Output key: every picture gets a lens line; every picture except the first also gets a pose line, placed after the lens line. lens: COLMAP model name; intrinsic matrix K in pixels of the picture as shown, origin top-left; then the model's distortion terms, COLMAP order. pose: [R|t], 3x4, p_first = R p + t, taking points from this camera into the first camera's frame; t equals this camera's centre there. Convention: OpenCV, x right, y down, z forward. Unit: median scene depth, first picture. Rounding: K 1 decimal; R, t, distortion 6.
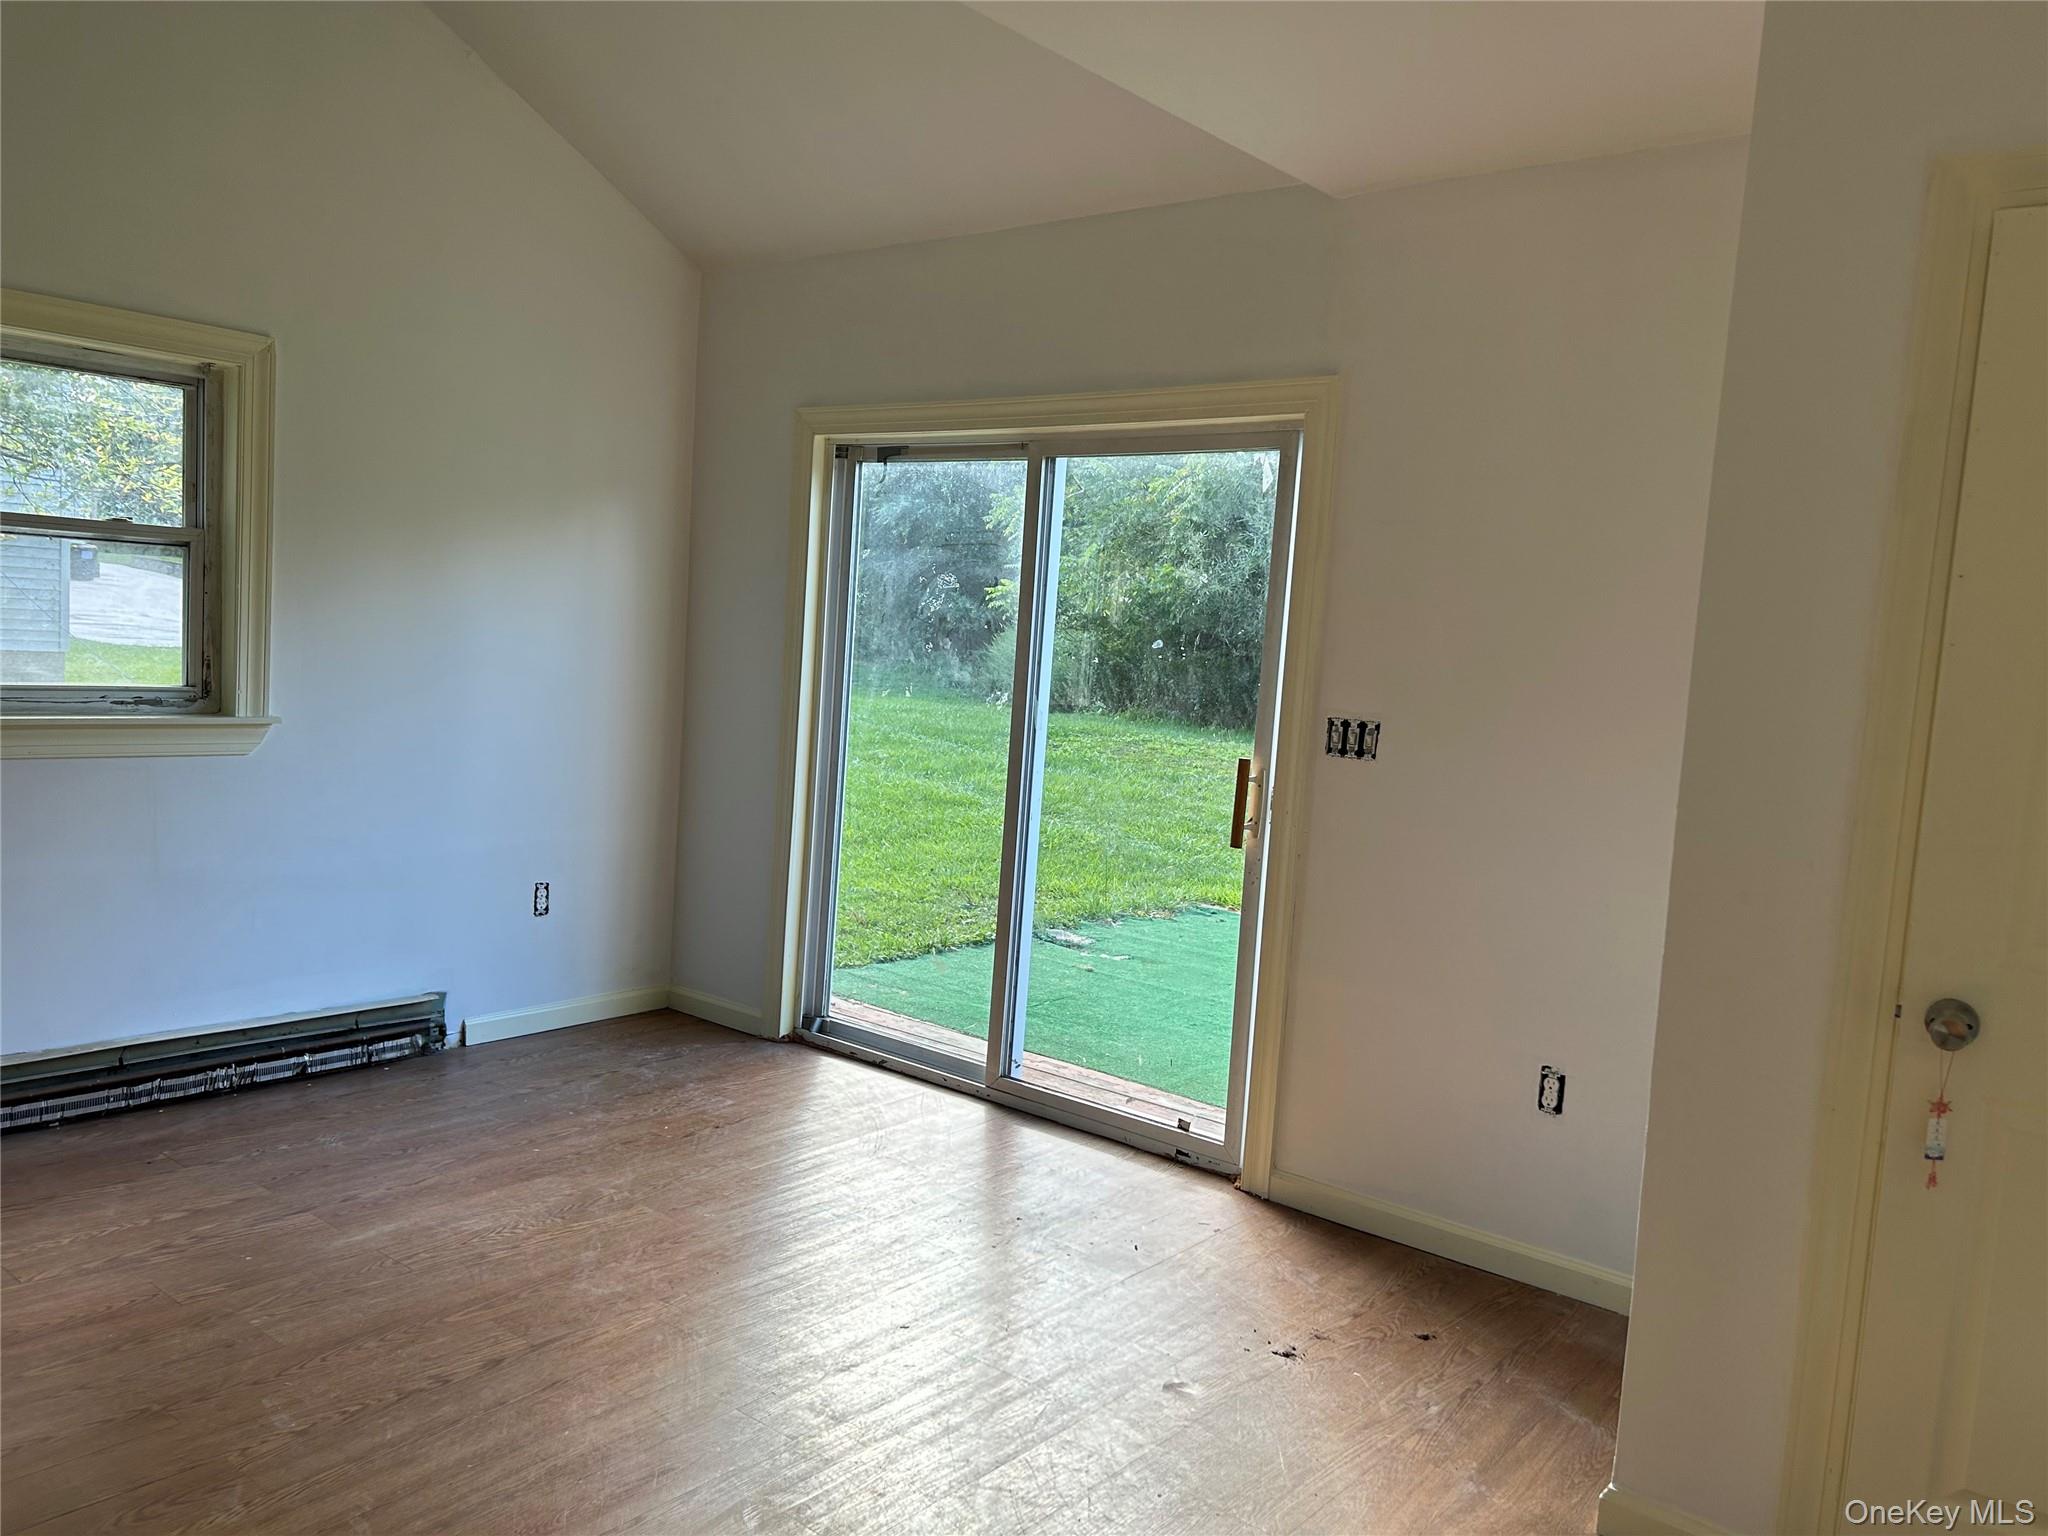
lens RADIAL K [[1546.7, 0, 1032.3], [0, 1546.7, 783.2], [0, 0, 1]] dist [0.038138, -0.037375]
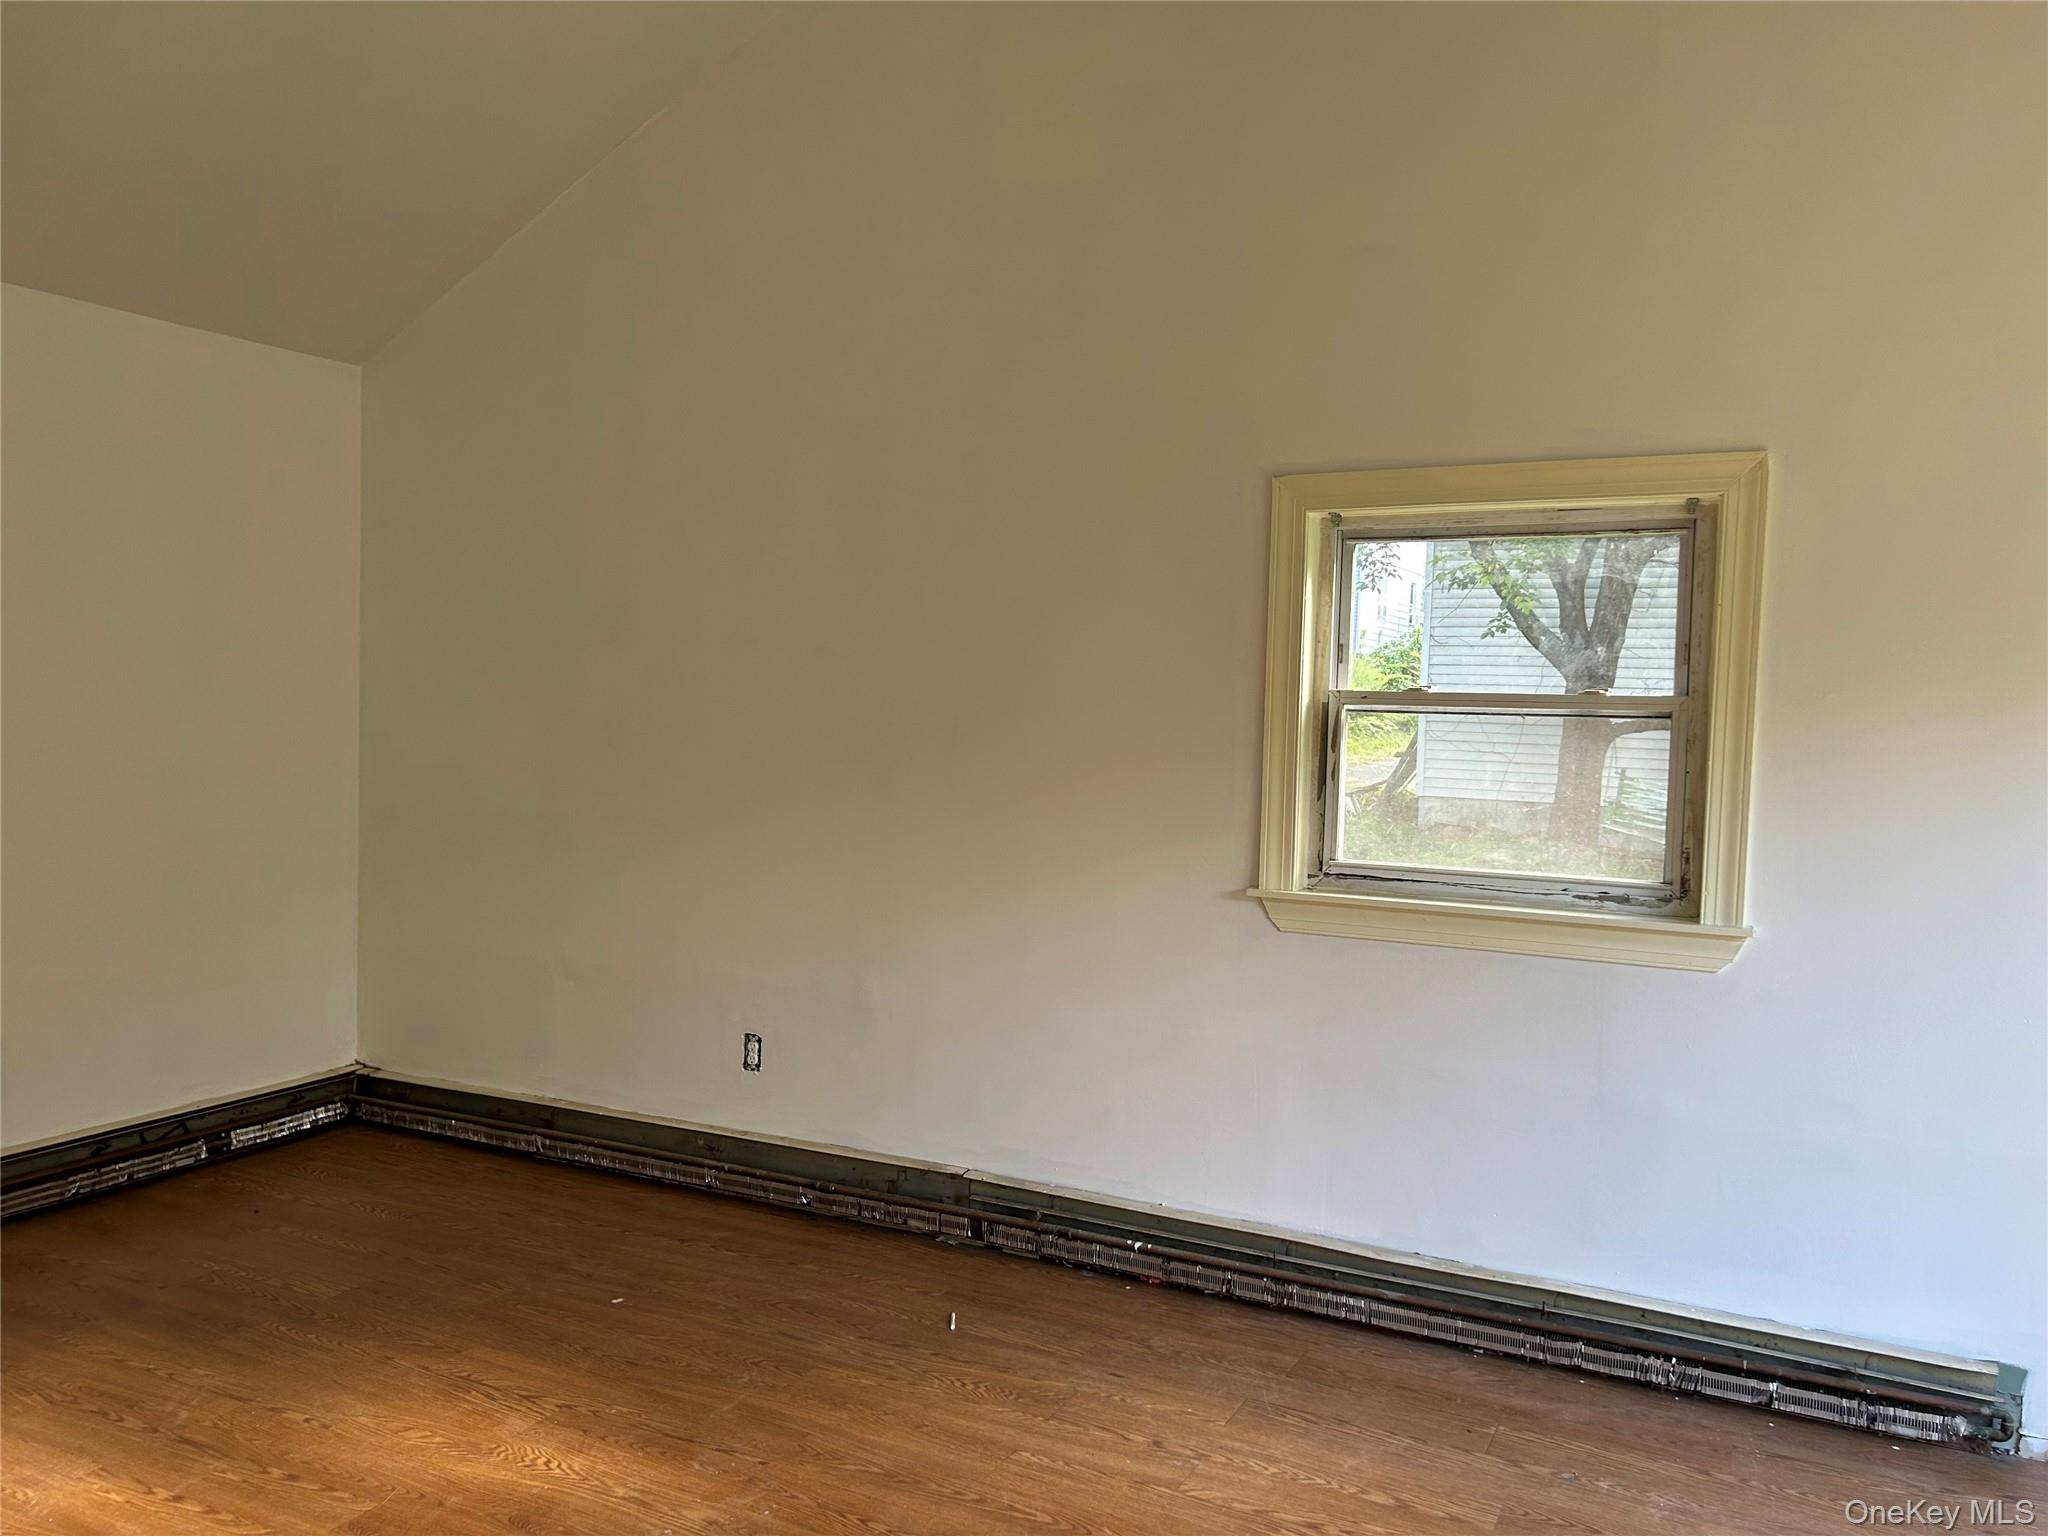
lens RADIAL K [[1546.7, 0, 1032.3], [0, 1546.7, 783.2], [0, 0, 1]] dist [0.038138, -0.037375]
pose [[0.224520, -0.008058, -0.974436, 0.197847], [-0.106386, 0.993786, -0.032730, -0.052303], [0.968645, 0.111015, 0.222268, 0.480059]]
